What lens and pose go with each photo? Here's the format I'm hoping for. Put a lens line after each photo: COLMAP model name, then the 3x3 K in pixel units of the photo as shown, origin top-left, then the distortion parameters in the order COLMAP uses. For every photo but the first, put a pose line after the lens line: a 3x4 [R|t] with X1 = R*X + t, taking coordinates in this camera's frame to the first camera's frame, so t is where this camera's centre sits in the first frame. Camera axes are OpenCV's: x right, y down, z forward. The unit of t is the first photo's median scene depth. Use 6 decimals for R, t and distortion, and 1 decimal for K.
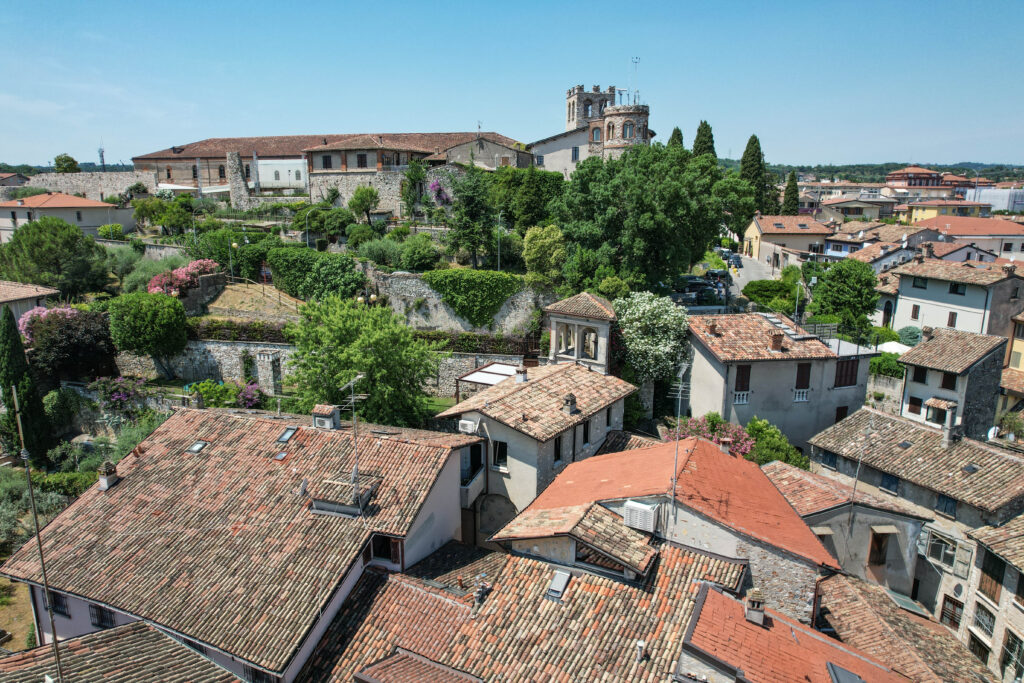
lens RADIAL K [[655.2, 0, 514.1], [0, 655.2, 337.1], [0, 0, 1]] dist [-0.082285, 0.075404]
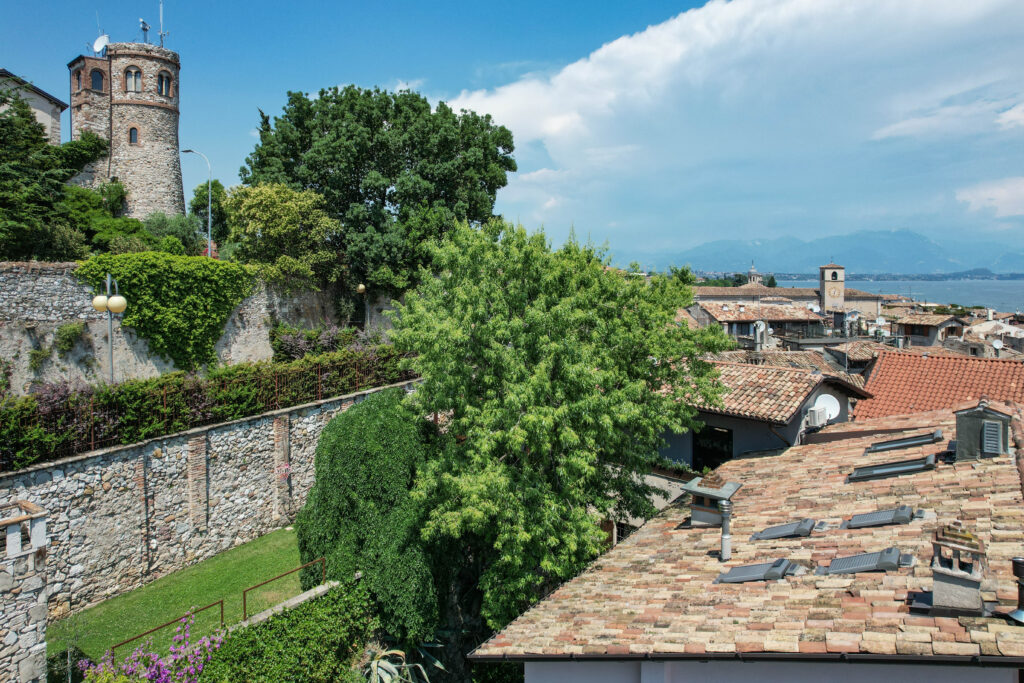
lens RADIAL K [[675.8, 0, 449.9], [0, 675.8, 285.5], [0, 0, 1]] dist [-0.075185, 0.088889]
pose [[0.349128, -0.013399, 0.936979, -0.592721], [0.209630, 0.975674, -0.064158, -0.008200], [-0.913326, 0.218818, 0.343444, 0.840446]]
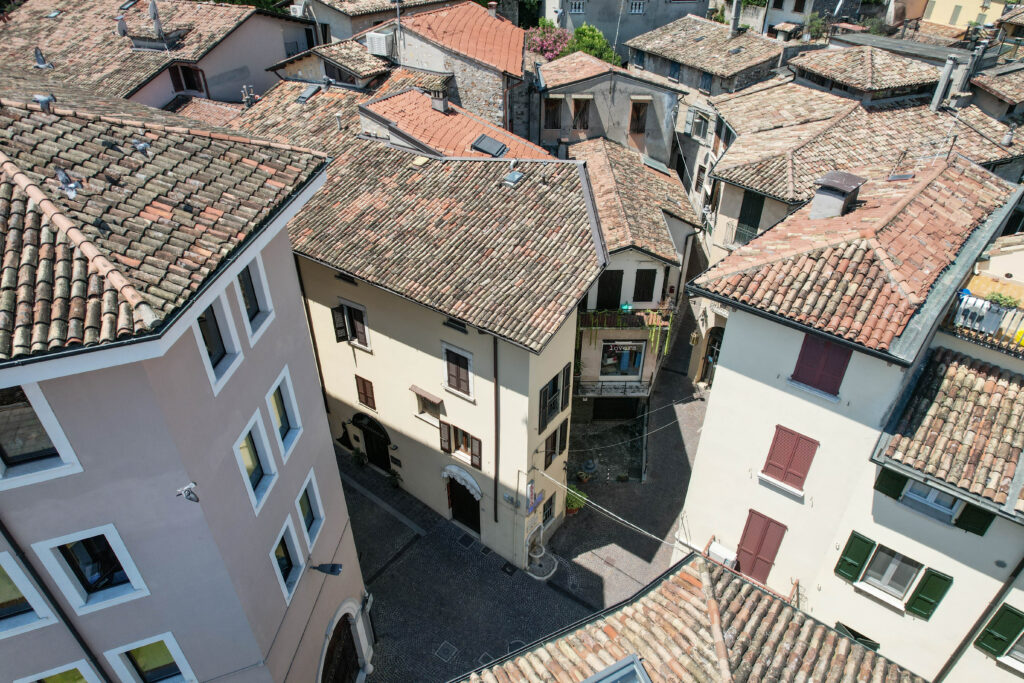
lens RADIAL K [[655.2, 0, 514.1], [0, 655.2, 337.1], [0, 0, 1]] dist [-0.082285, 0.075404]
pose [[0.997720, 0.038749, -0.055251, 0.306730], [-0.015133, 0.926337, 0.376391, 0.187263], [0.065766, -0.374697, 0.924812, -0.174595]]
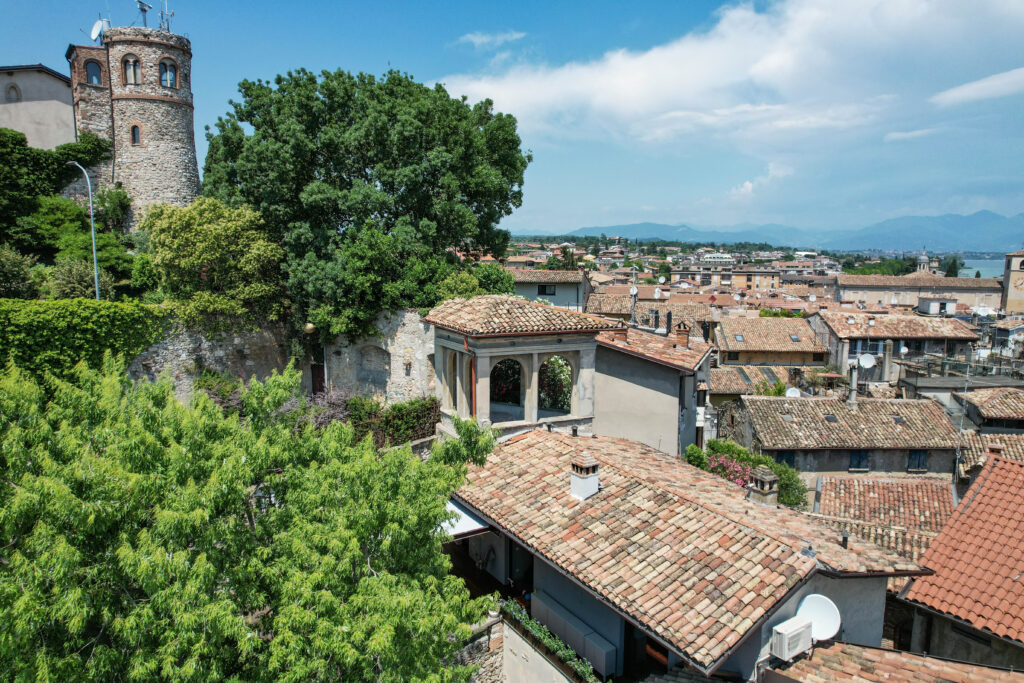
lens RADIAL K [[654.1, 0, 513.9], [0, 654.1, 338.3], [0, 0, 1]] dist [-0.080991, 0.074144]
pose [[0.492310, -0.113953, 0.862928, -0.329789], [0.191208, 0.981335, 0.020503, -0.042204], [-0.849159, 0.154905, 0.504910, 0.728730]]
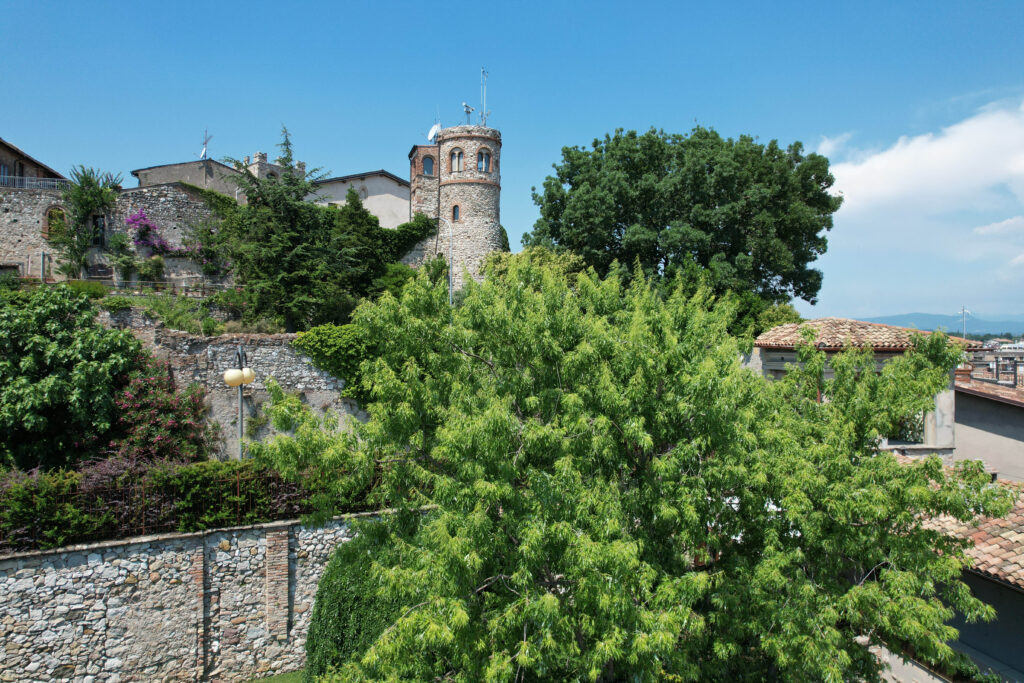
lens RADIAL K [[654.1, 0, 513.9], [0, 654.1, 338.3], [0, 0, 1]] dist [-0.080991, 0.074144]
pose [[0.768784, 0.007666, 0.639463, -0.393643], [0.141107, 0.973250, -0.181310, 0.003027], [-0.623747, 0.229621, 0.747137, 0.781260]]
